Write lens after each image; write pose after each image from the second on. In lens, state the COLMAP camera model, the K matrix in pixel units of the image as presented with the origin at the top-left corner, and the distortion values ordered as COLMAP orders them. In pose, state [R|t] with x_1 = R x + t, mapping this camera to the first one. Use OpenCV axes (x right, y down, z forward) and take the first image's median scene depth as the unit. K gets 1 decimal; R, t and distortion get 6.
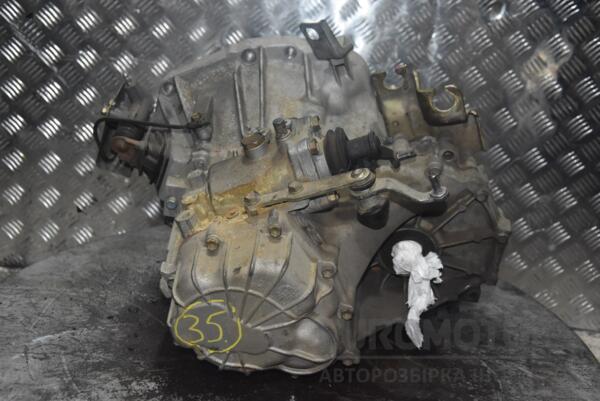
lens RADIAL K [[890.8, 0, 300.0], [0, 890.8, 200.5], [0, 0, 1]] dist [0.244871, 0.055439]
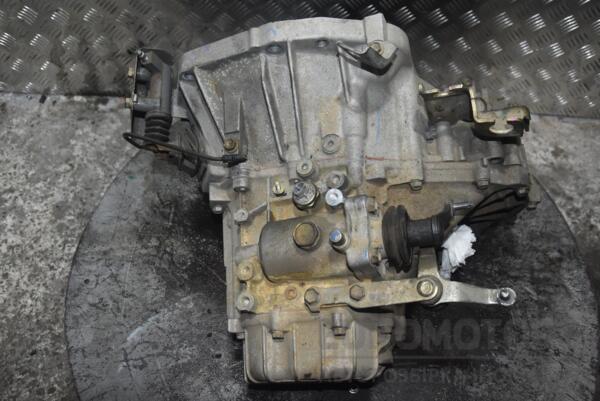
lens RADIAL K [[569.5, 0, 300.0], [0, 569.5, 200.5], [0, 0, 1]] dist [-0.002380, -0.000673]
pose [[0.995479, -0.094785, -0.006033, -0.044049], [0.077848, 0.777909, 0.623536, -0.399429], [-0.054409, -0.621187, 0.781771, 0.483933]]
